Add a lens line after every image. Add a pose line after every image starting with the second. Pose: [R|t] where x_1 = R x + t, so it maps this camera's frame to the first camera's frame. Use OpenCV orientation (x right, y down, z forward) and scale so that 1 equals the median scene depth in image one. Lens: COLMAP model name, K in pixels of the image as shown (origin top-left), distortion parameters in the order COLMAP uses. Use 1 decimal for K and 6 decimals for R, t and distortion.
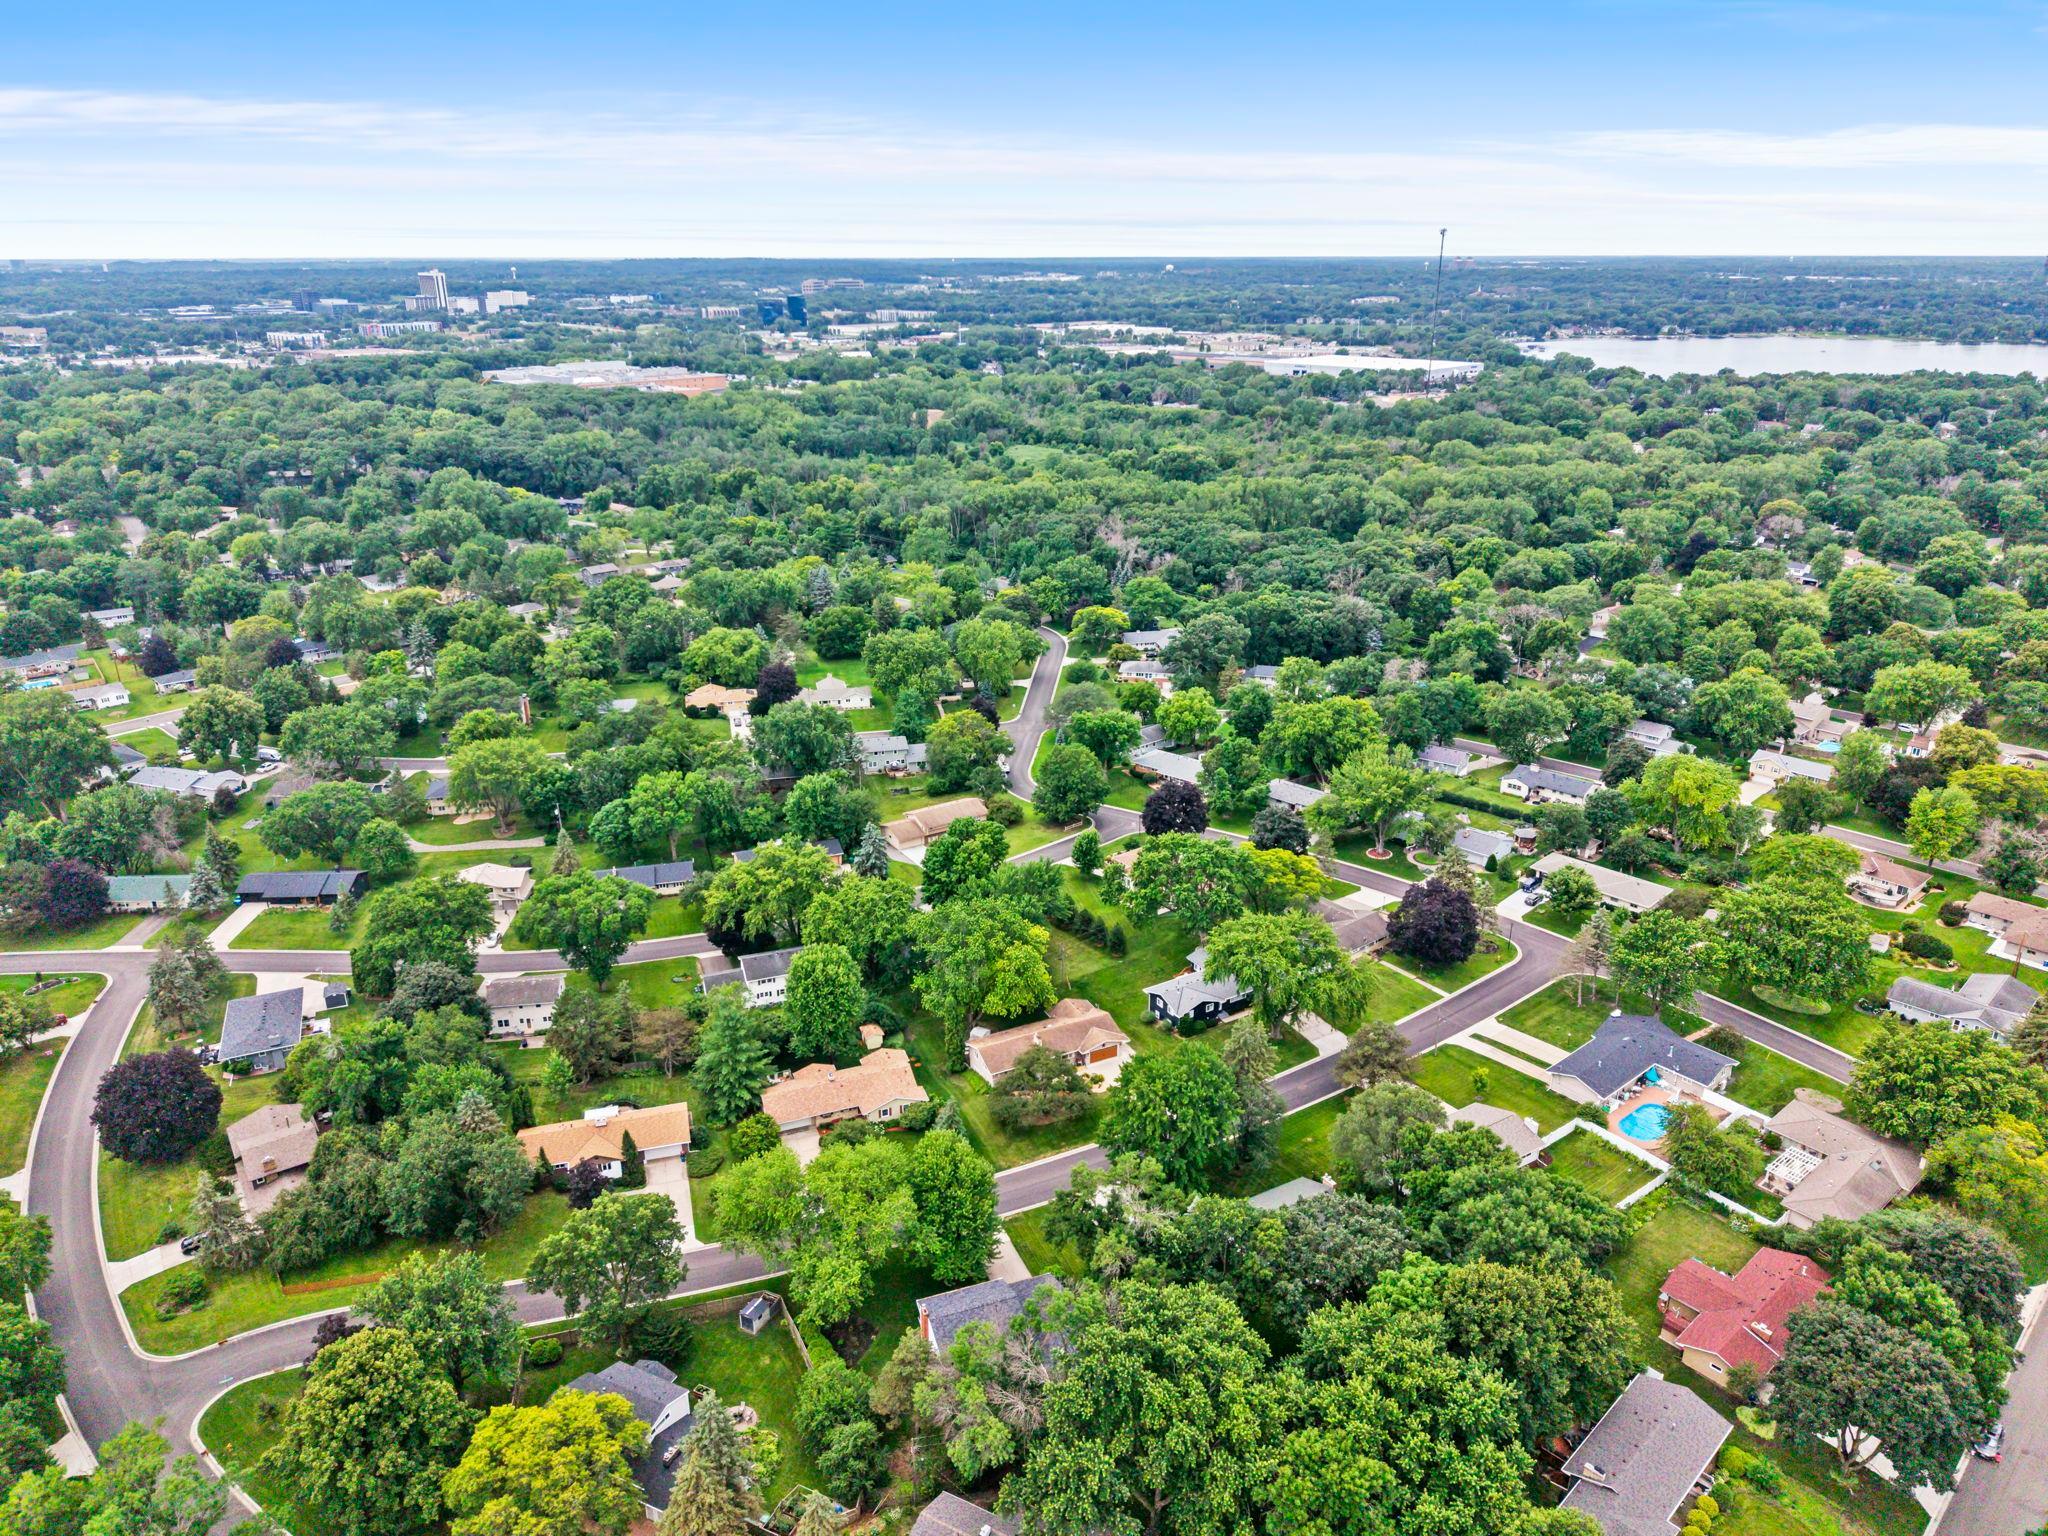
lens RADIAL K [[1379.4, 0, 1028.7], [0, 1379.4, 763.3], [0, 0, 1]] dist [0.012718, -0.021542]
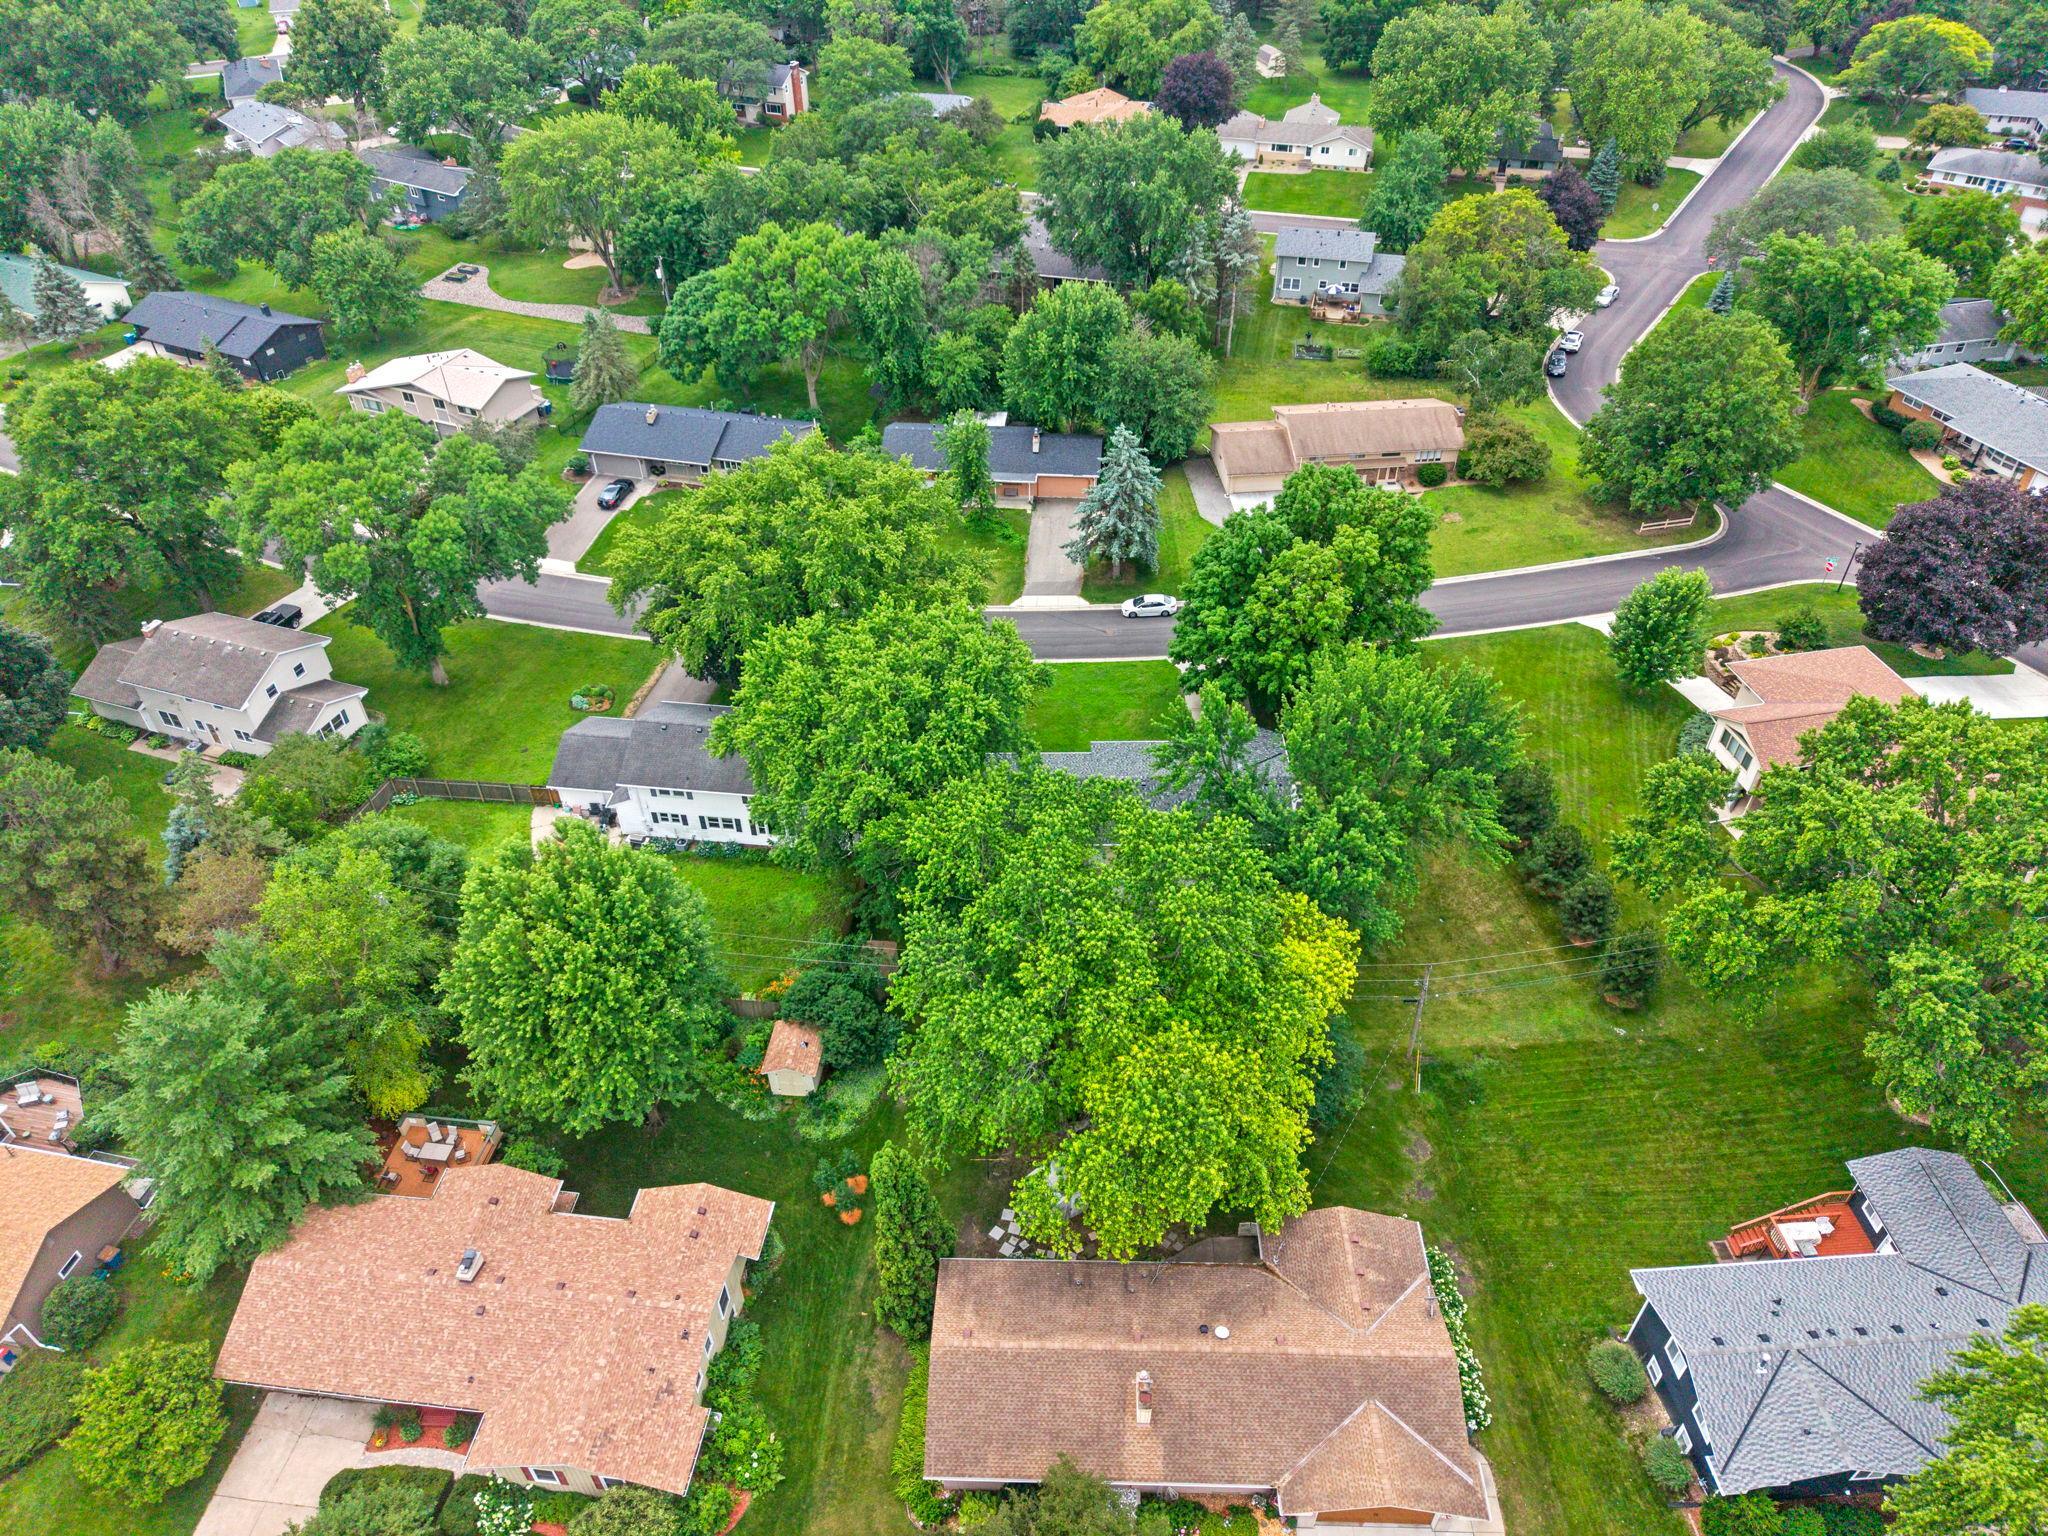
lens RADIAL K [[1379.4, 0, 1014.8], [0, 1379.4, 771.8], [0, 0, 1]] dist [0.012718, -0.021542]
pose [[0.881386, 0.298218, -0.366367, 0.030321], [-0.153953, 0.914540, 0.374053, -0.008806], [0.446607, -0.273282, 0.851974, 0.491040]]
